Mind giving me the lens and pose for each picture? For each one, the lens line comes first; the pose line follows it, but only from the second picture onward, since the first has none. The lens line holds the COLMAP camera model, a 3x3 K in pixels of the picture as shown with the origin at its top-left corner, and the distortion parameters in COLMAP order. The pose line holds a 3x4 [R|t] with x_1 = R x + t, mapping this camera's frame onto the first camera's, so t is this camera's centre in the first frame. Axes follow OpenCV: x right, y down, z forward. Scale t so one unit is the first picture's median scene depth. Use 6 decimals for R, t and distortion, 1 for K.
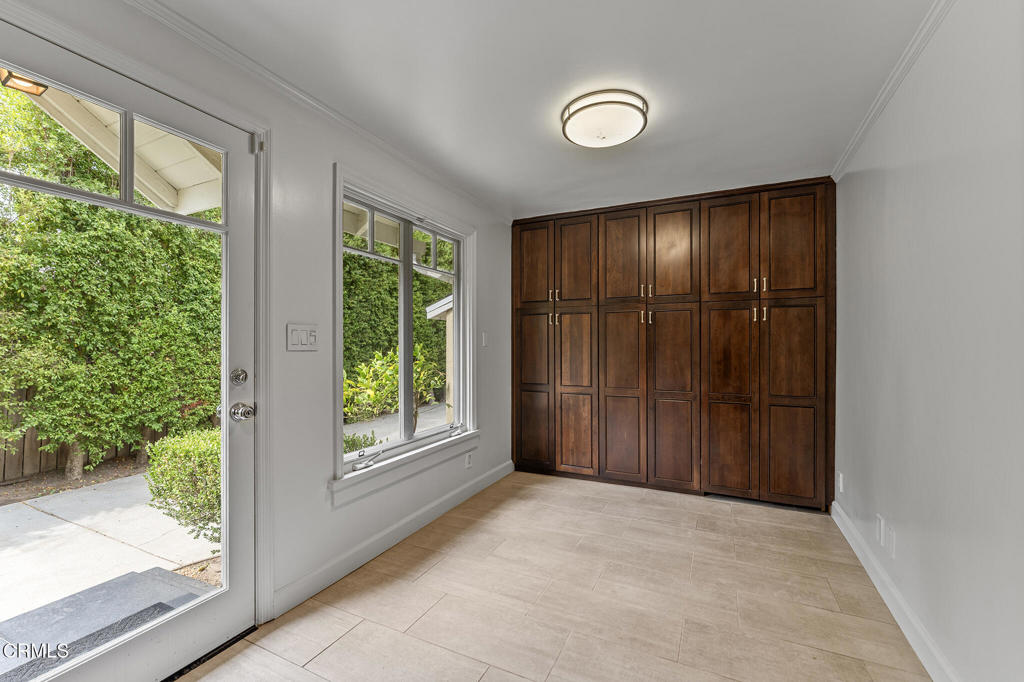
lens RADIAL K [[418.3, 0, 511.4], [0, 418.3, 345.3], [0, 0, 1]] dist [-0.001627, -0.000073]
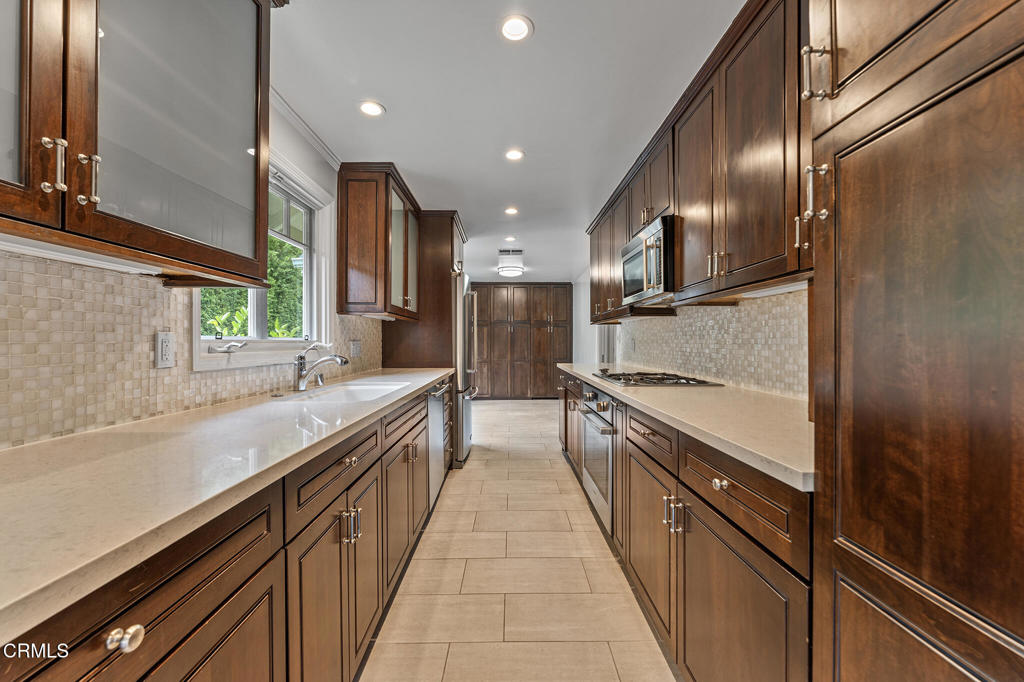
lens RADIAL K [[418.3, 0, 512.4], [0, 418.3, 339.6], [0, 0, 1]] dist [-0.001627, -0.000073]
pose [[0.895724, -0.000983, 0.444610, -0.796070], [0.003578, 0.999981, -0.004998, 0.006236], [-0.444597, 0.006068, 0.895710, -1.262877]]
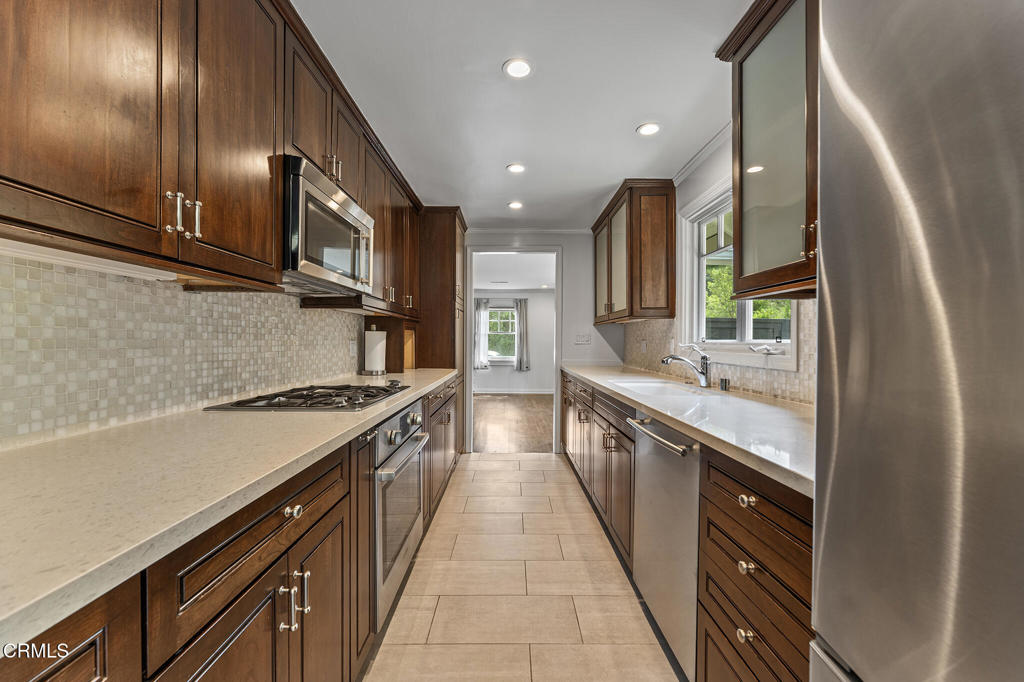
lens RADIAL K [[418.3, 0, 512.4], [0, 418.3, 342.2], [0, 0, 1]] dist [-0.001627, -0.000073]
pose [[-0.898050, -0.001295, -0.439891, 1.254015], [-0.004178, 0.999976, 0.005586, -0.012995], [0.439873, 0.006854, -0.898034, 2.813723]]
